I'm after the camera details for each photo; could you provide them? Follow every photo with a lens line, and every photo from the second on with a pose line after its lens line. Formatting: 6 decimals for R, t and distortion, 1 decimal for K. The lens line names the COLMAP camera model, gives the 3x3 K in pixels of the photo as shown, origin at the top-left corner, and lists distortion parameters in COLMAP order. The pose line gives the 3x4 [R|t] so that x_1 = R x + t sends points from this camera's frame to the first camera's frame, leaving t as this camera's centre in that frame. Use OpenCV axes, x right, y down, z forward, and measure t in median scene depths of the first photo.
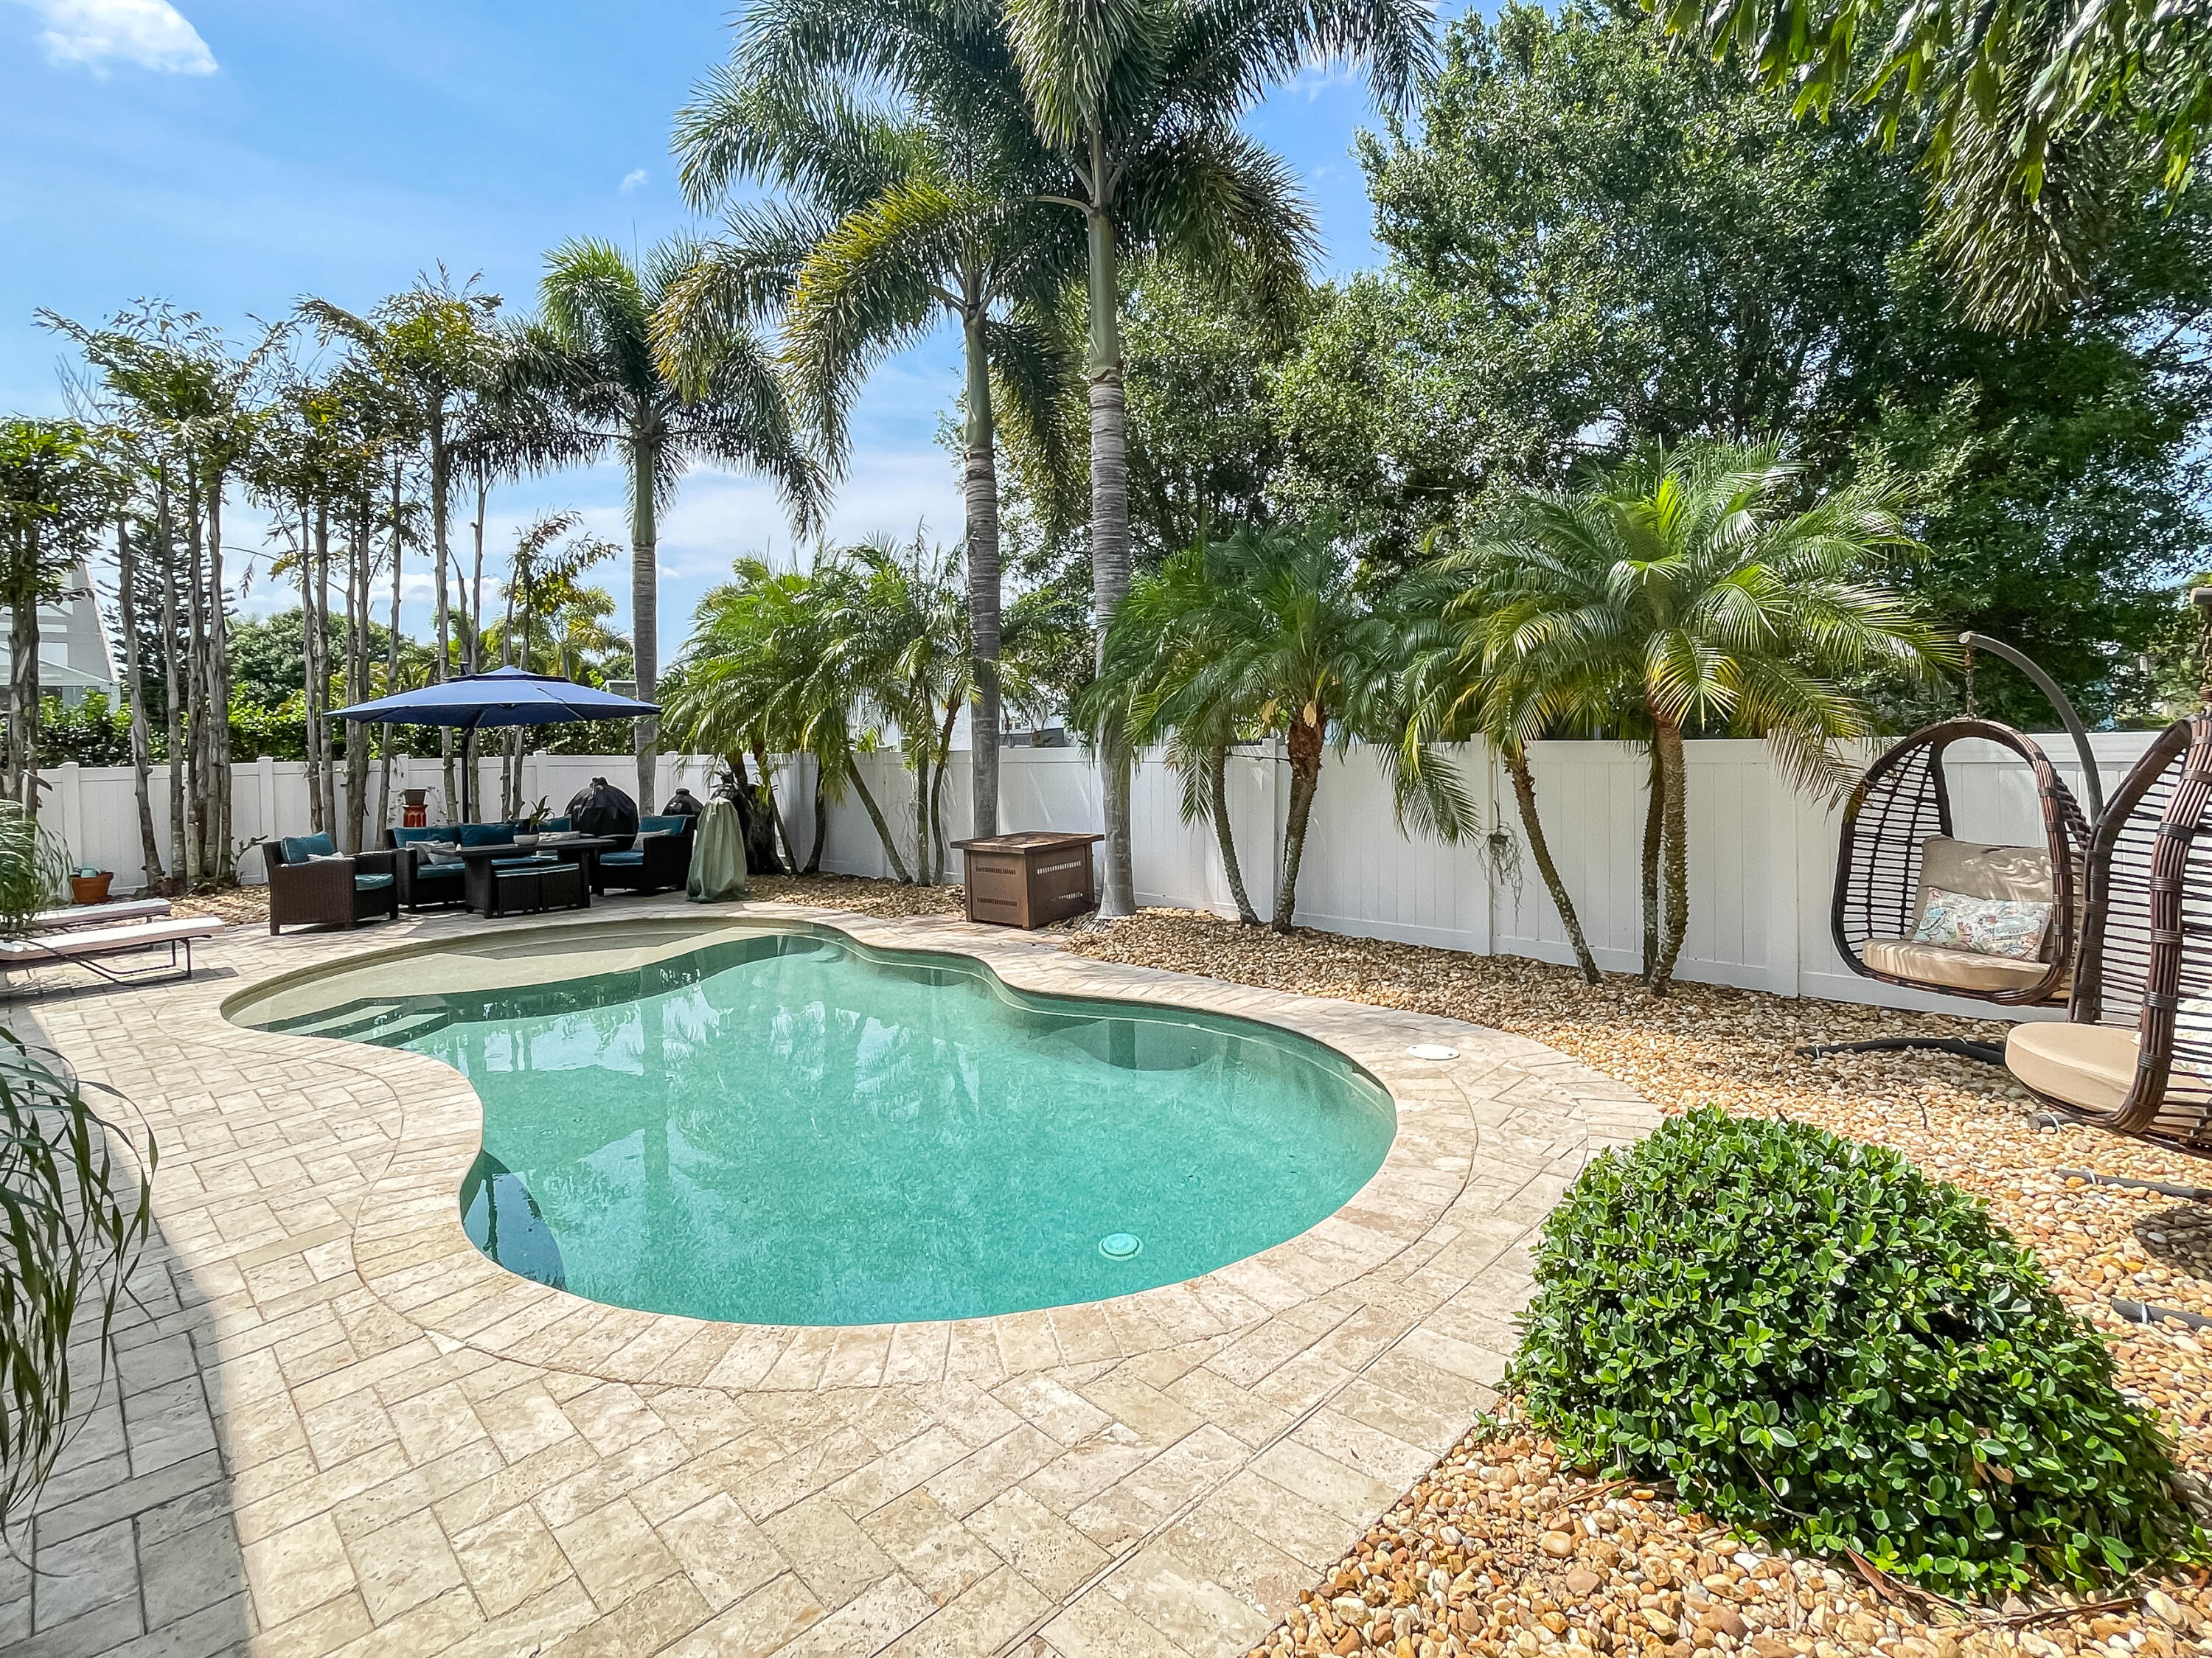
lens RADIAL K [[1022.3, 0, 1133.9], [0, 1022.3, 751.0], [0, 0, 1]] dist [0.014896, 0.000318]
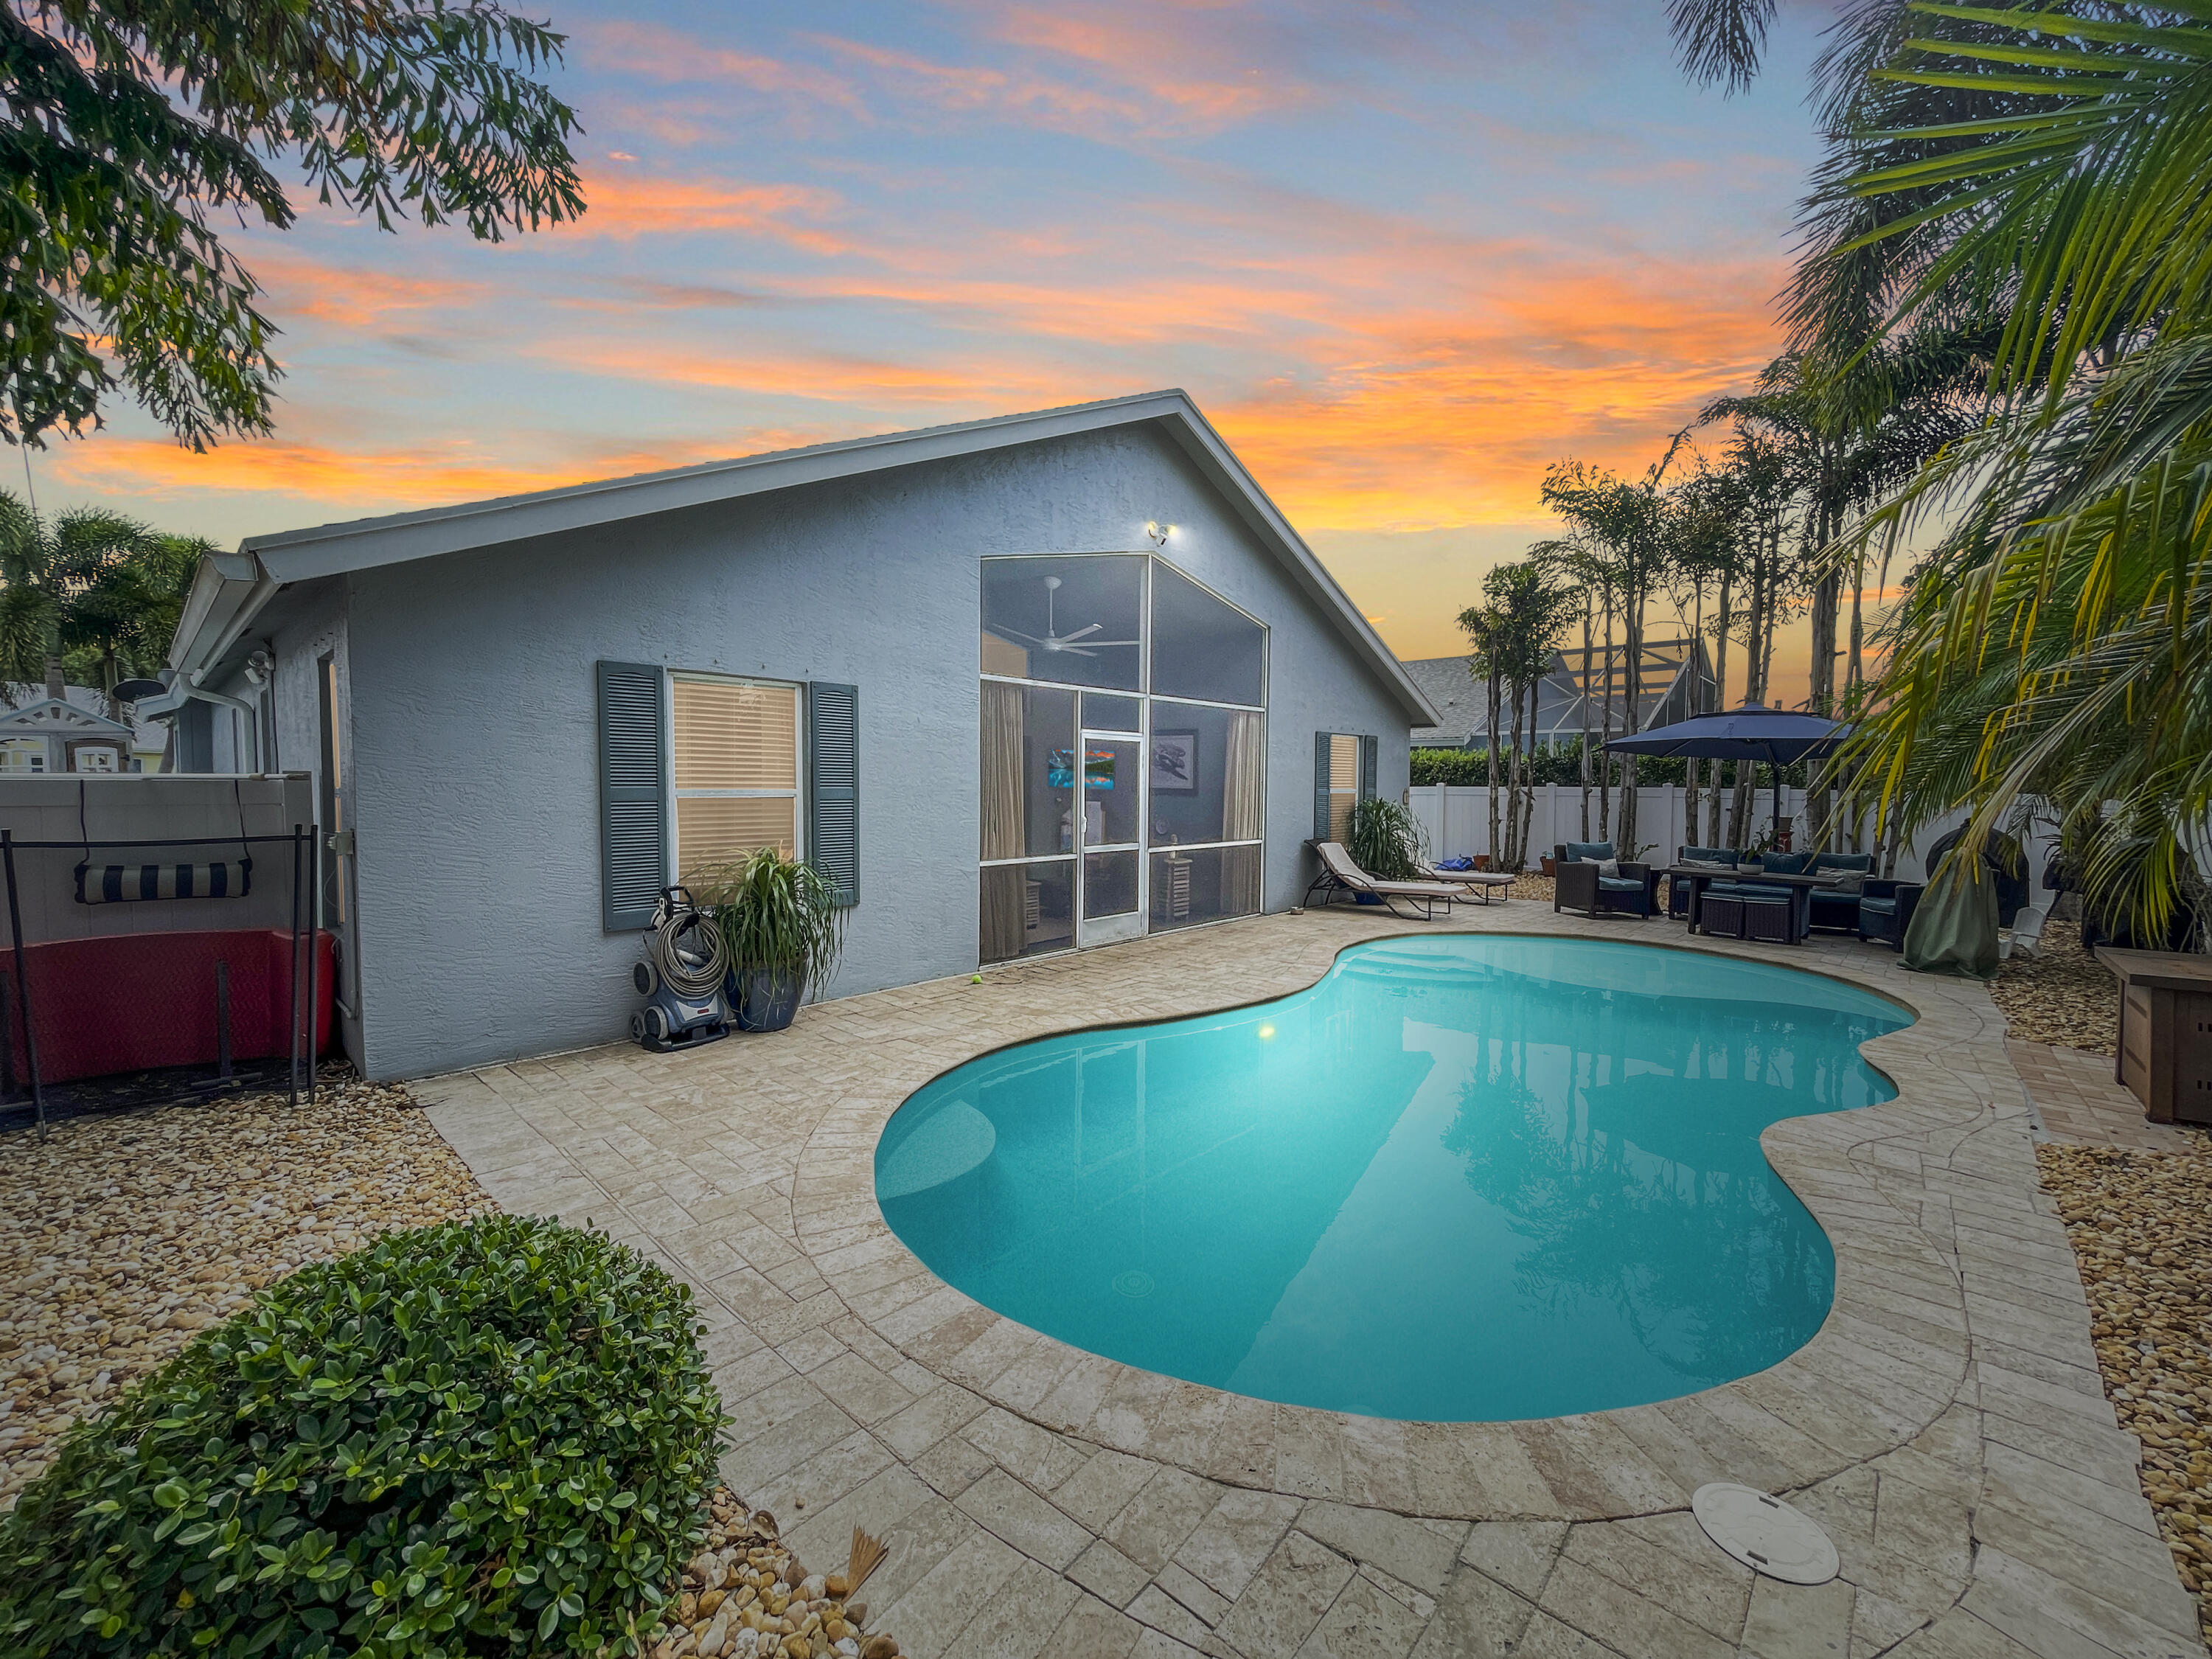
lens RADIAL K [[879.1, 0, 1107.3], [0, 879.1, 830.5], [0, 0, 1]] dist [0.009041, -0.000006]
pose [[0.045119, 0.077231, -0.995992, 0.651464], [-0.017929, 0.996909, 0.076490, -0.020696], [0.998821, 0.014406, 0.046364, 0.735773]]
